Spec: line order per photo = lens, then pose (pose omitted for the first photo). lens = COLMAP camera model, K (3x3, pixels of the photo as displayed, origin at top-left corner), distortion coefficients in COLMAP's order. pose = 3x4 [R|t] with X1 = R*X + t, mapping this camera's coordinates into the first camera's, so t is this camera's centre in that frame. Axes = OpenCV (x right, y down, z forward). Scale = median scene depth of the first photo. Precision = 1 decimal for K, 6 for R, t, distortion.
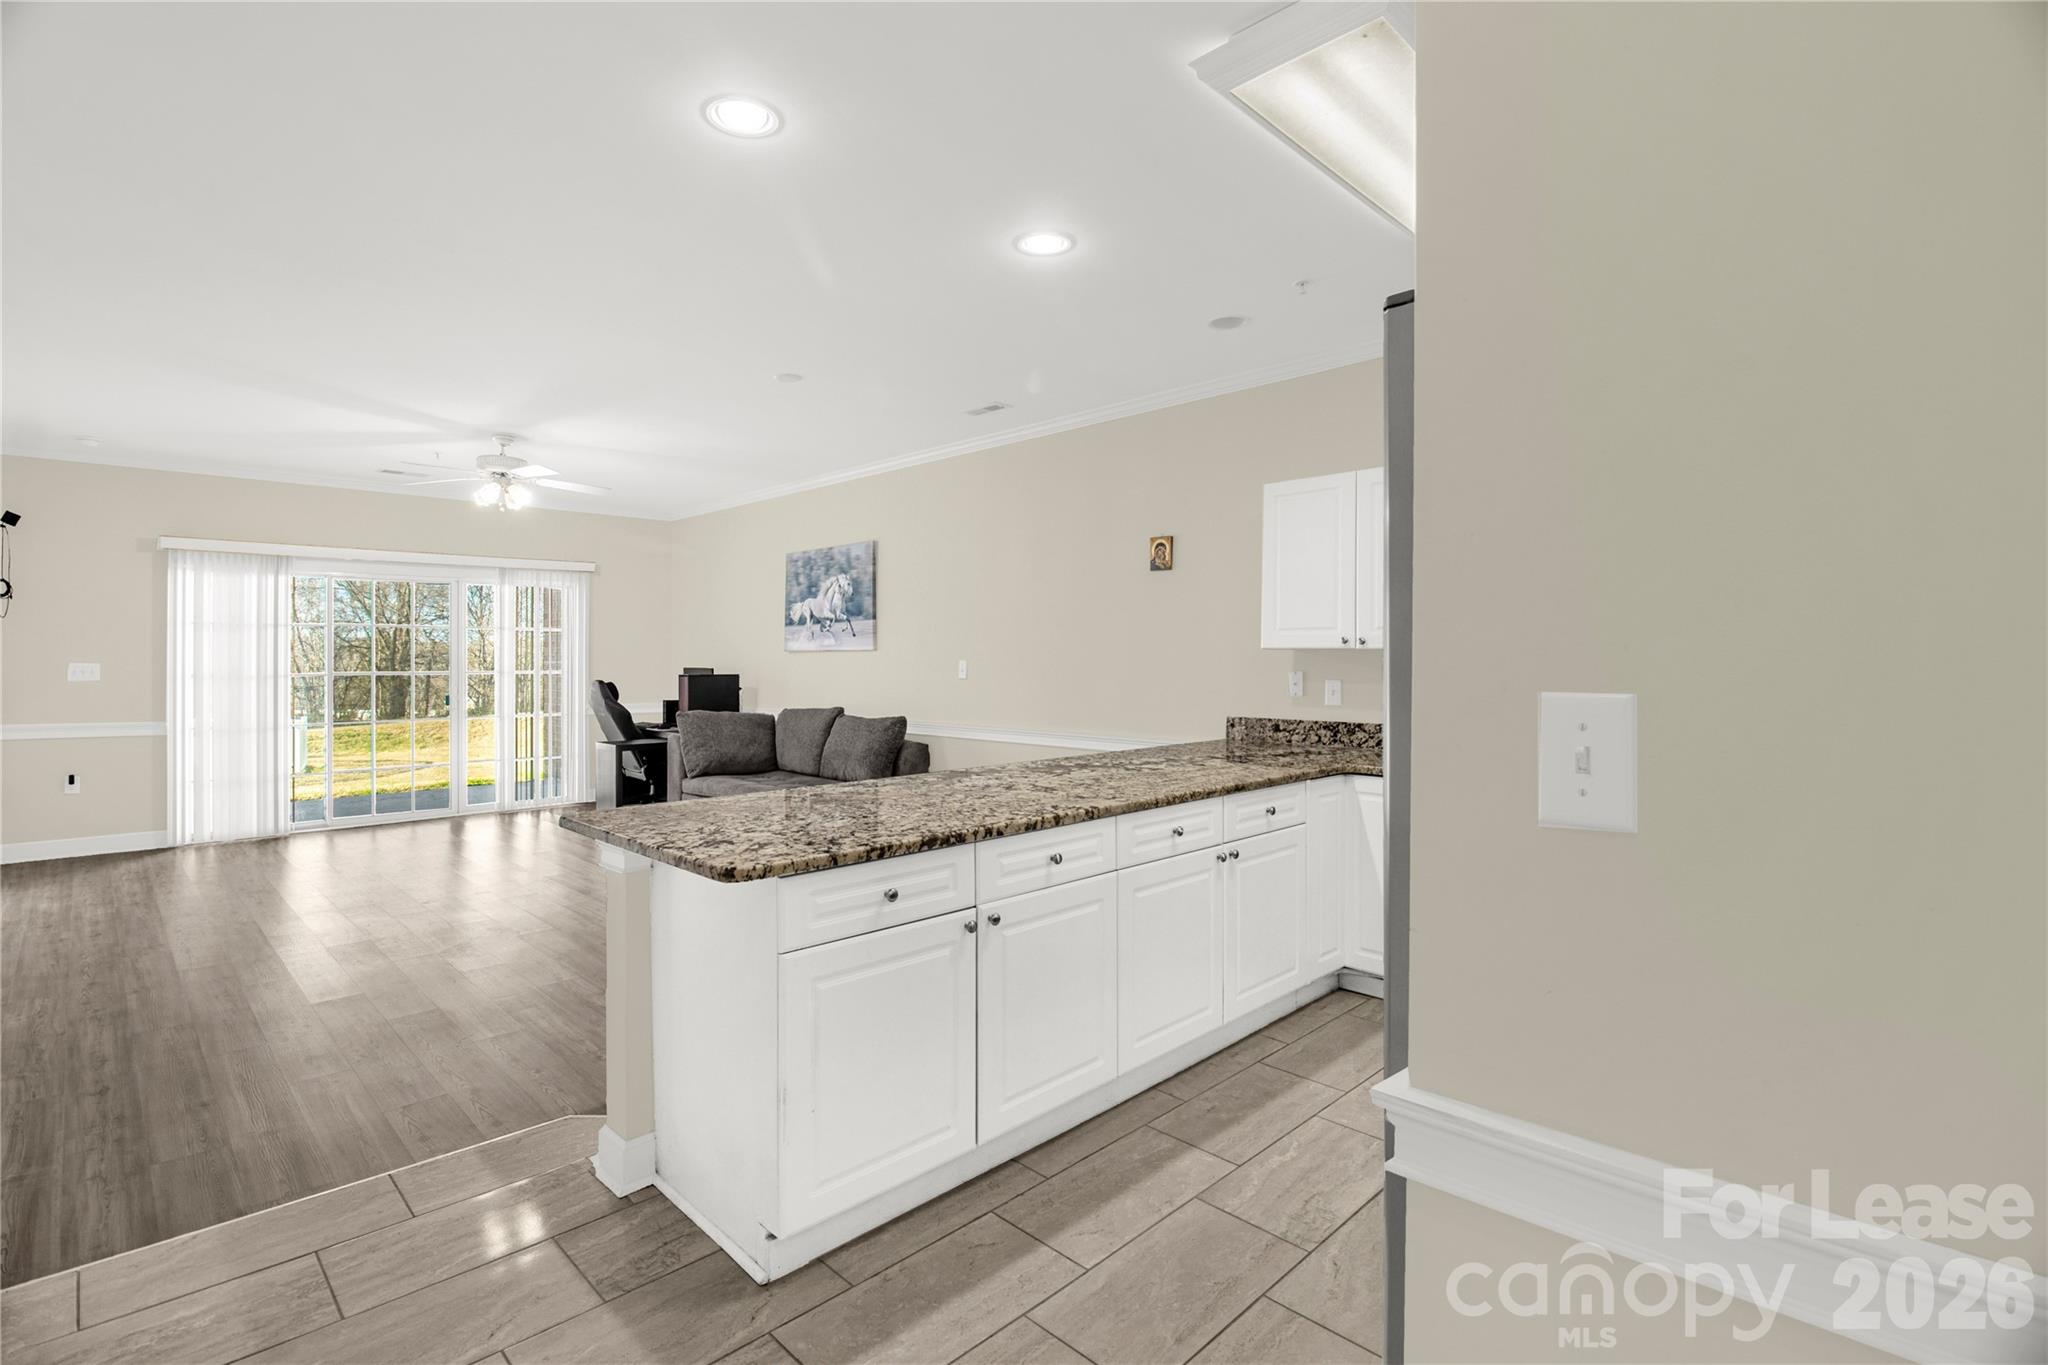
lens RADIAL K [[953.3, 0, 1009.1], [0, 953.3, 662.7], [0, 0, 1]] dist [-0.001185, -0.012571]
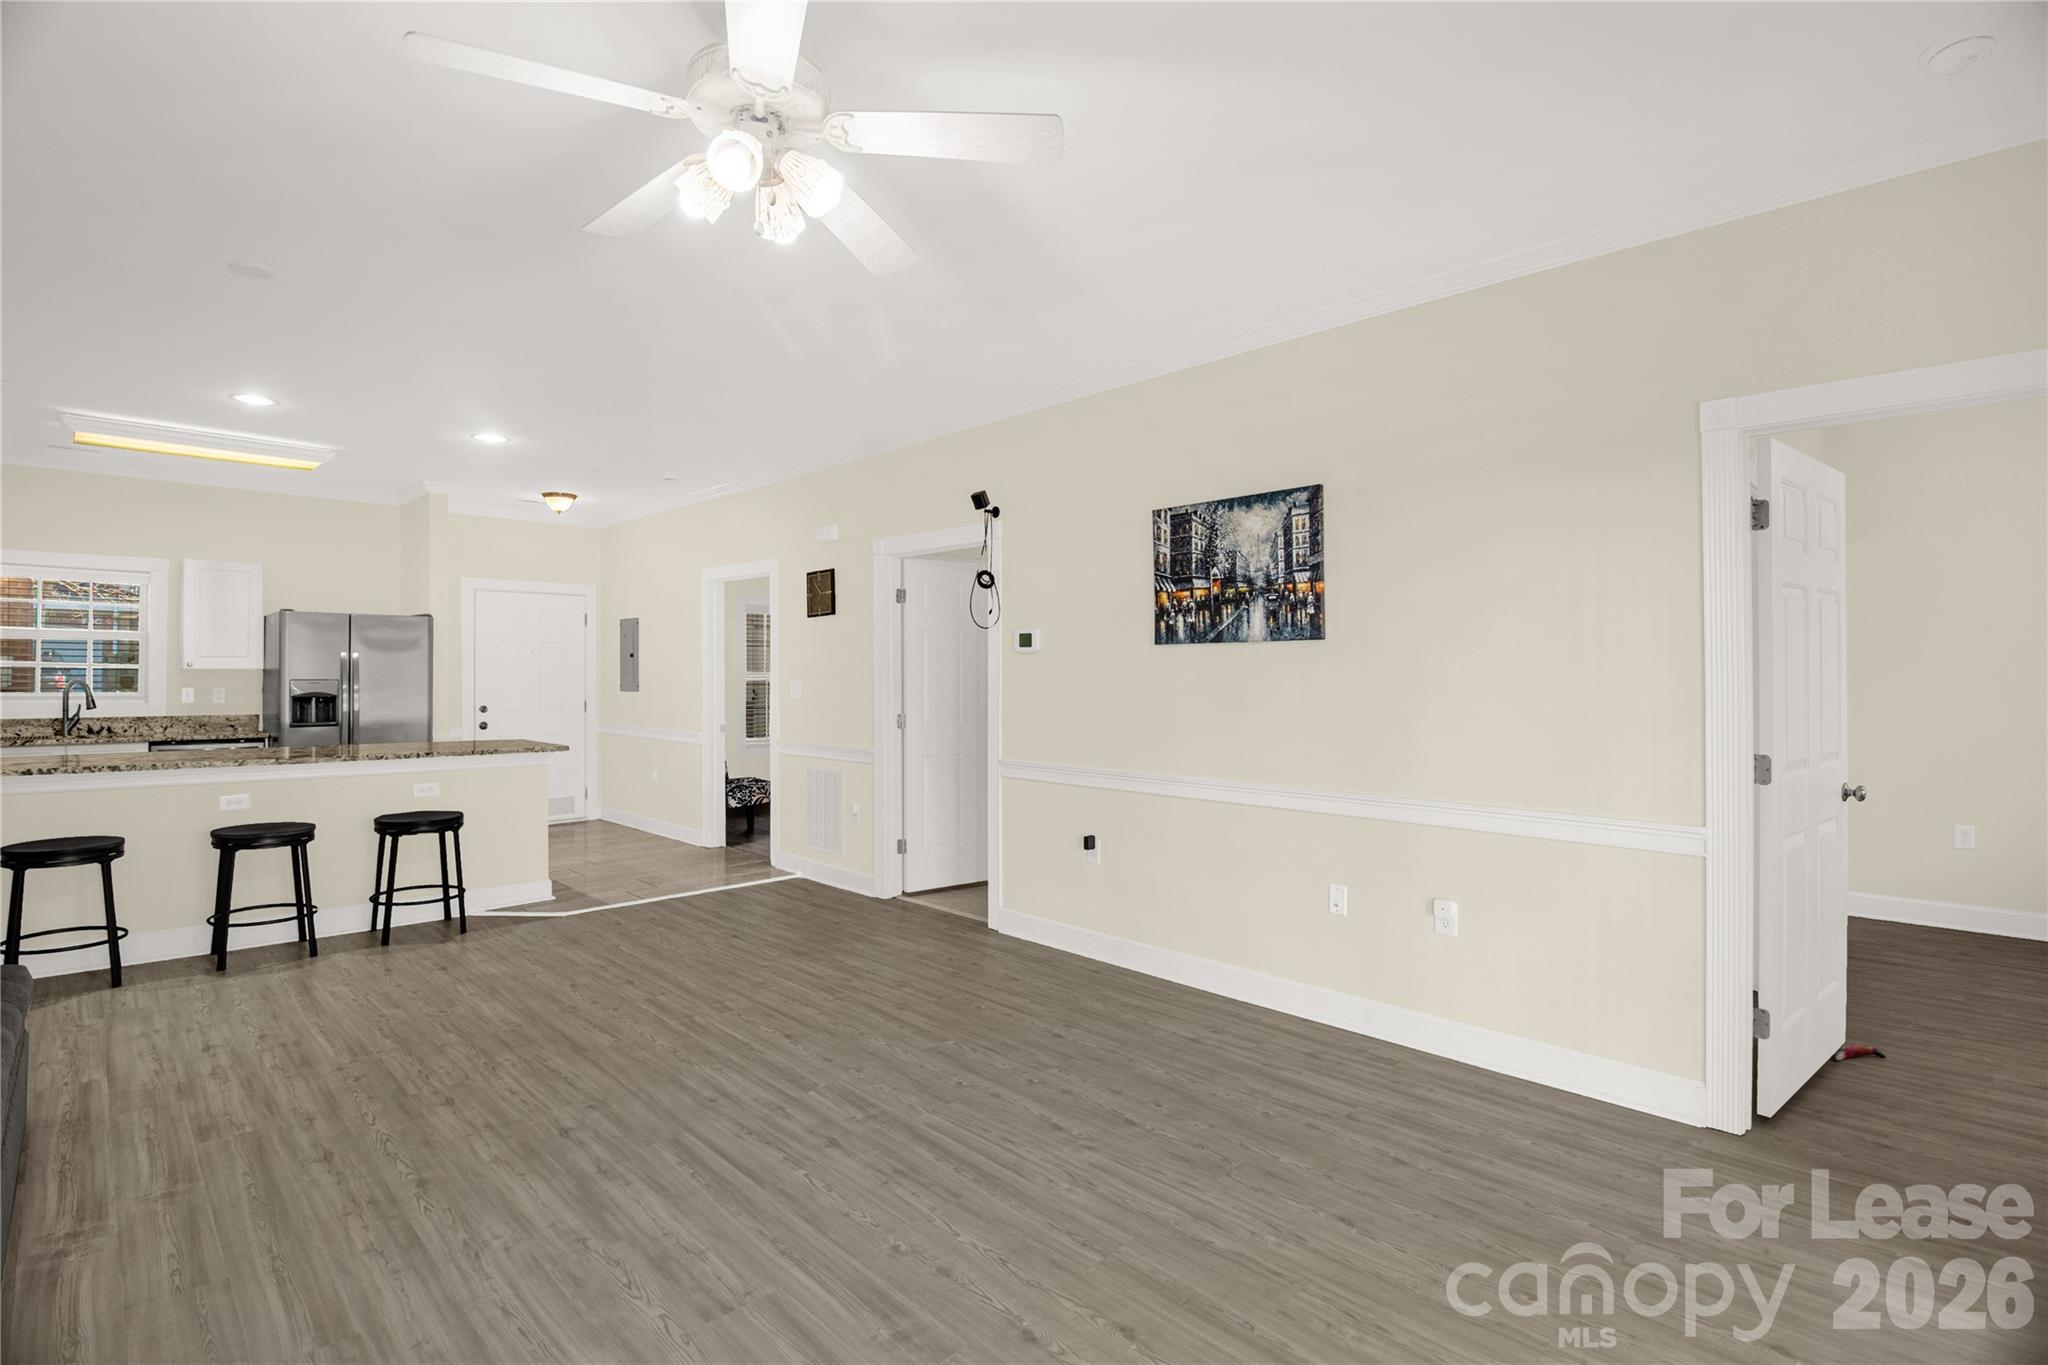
lens RADIAL K [[953.7, 0, 1008.3], [0, 953.7, 675.0], [0, 0, 1]] dist [-0.001182, -0.013927]
pose [[-0.999995, -0.002903, 0.001156, -0.528888], [-0.002900, 0.999992, 0.002820, -0.003943], [-0.001164, 0.002816, -0.999995, 1.136856]]
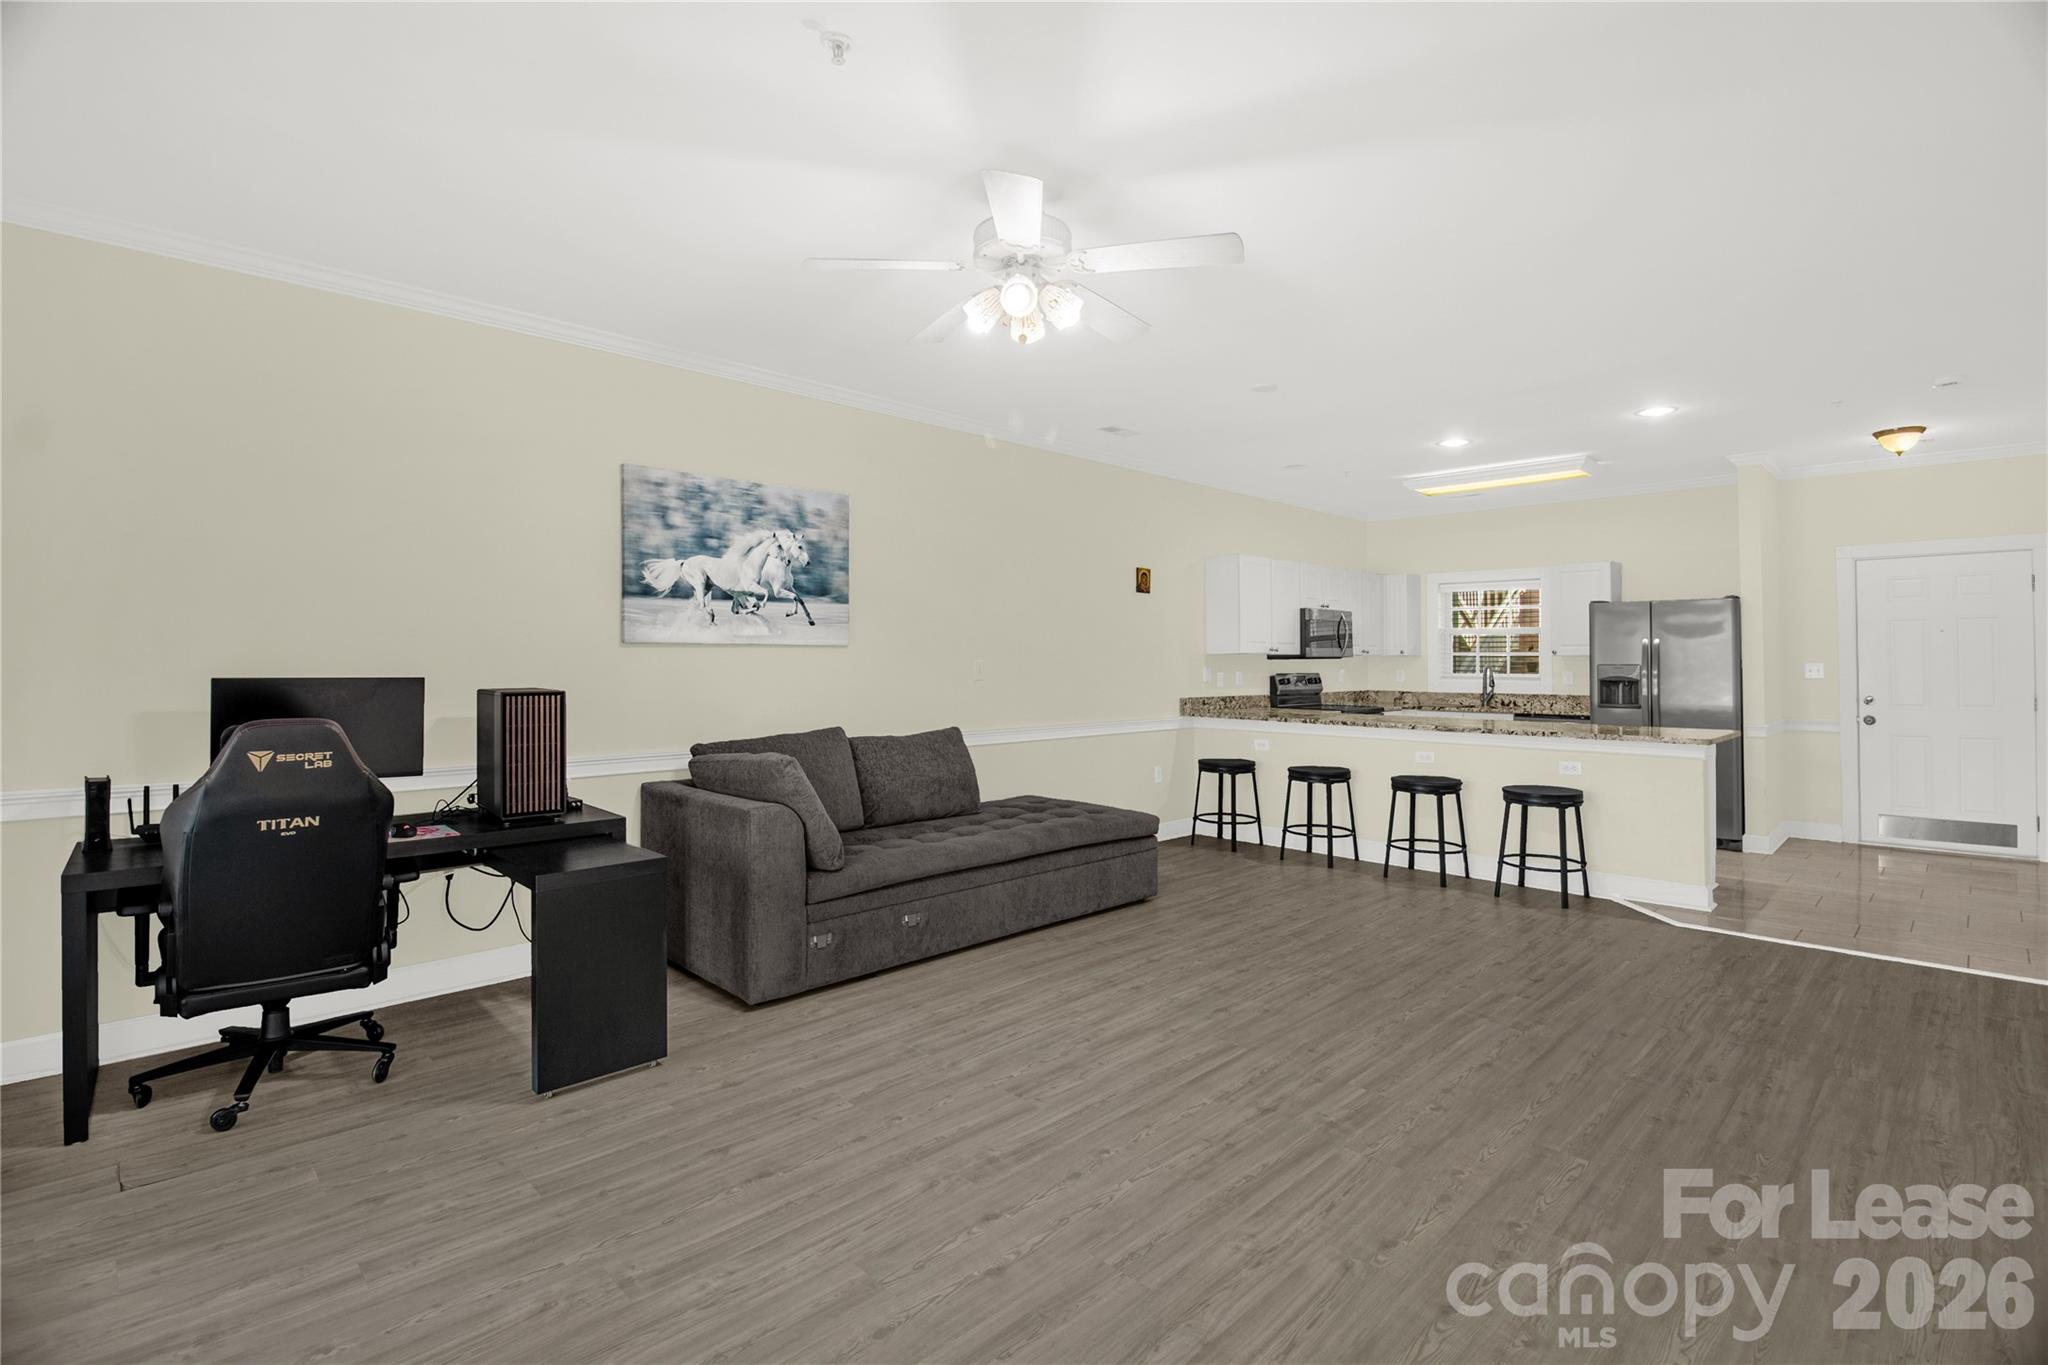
lens RADIAL K [[953.3, 0, 1009.1], [0, 953.3, 662.7], [0, 0, 1]] dist [-0.001185, -0.012571]
pose [[0.005782, -0.000815, 0.999983, -0.853248], [0.004136, 0.999991, 0.000791, -0.000559], [-0.999975, 0.004132, 0.005786, 0.858195]]
